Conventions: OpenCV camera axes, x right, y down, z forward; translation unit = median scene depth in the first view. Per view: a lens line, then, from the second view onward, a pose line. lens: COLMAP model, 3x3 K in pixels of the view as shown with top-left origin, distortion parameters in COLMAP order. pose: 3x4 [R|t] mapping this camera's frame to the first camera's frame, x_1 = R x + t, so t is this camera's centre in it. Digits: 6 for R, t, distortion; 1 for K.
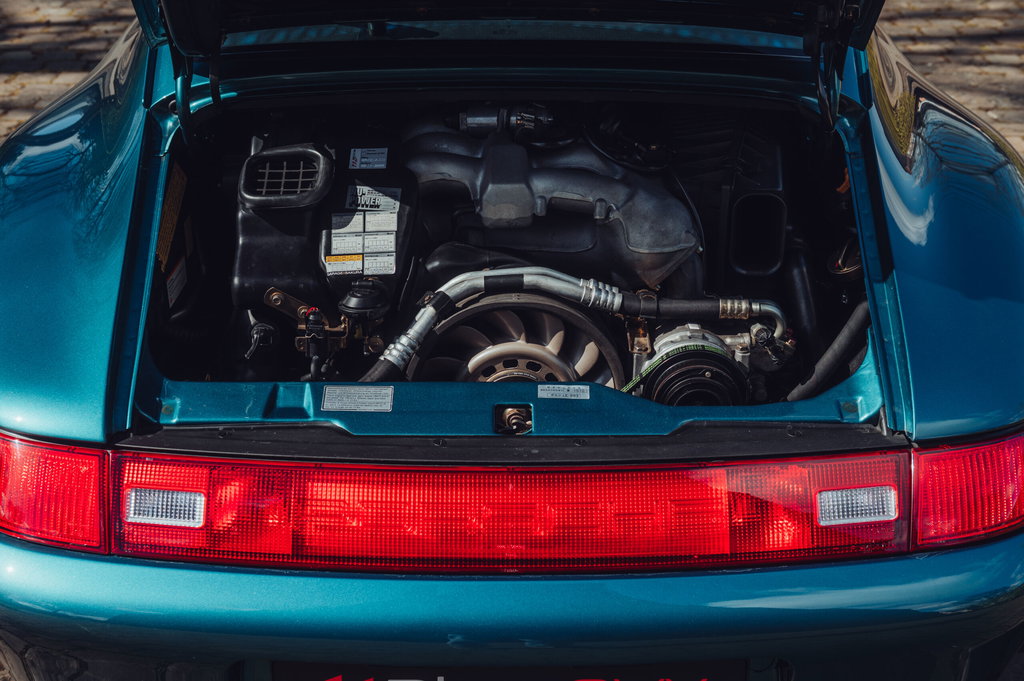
lens RADIAL K [[1354.9, 0, 513.0], [0, 1354.9, 340.4], [0, 0, 1]] dist [-0.001503, 0.000000]
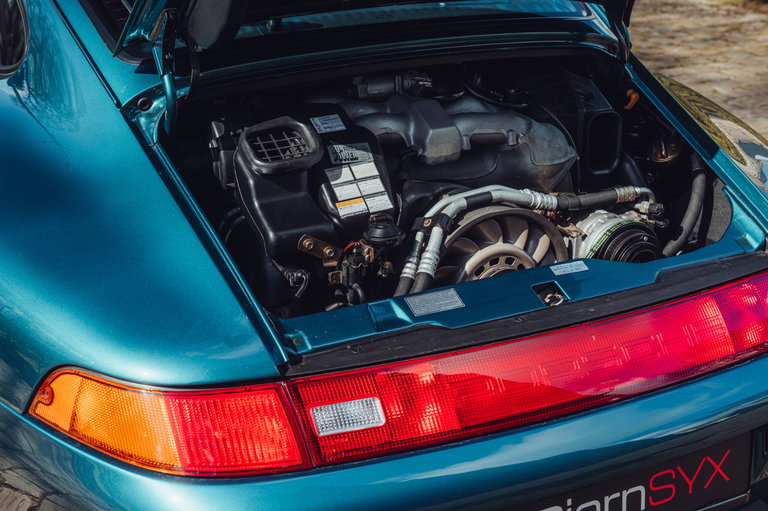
lens RADIAL K [[1101.7, 0, 385.0], [0, 1101.7, 255.3], [0, 0, 1]] dist [-0.007532, 0.000000]
pose [[0.897781, -0.172687, 0.405176, -0.503733], [0.196050, 0.980455, -0.016531, 0.007938], [-0.394402, 0.094276, 0.914089, 0.093068]]
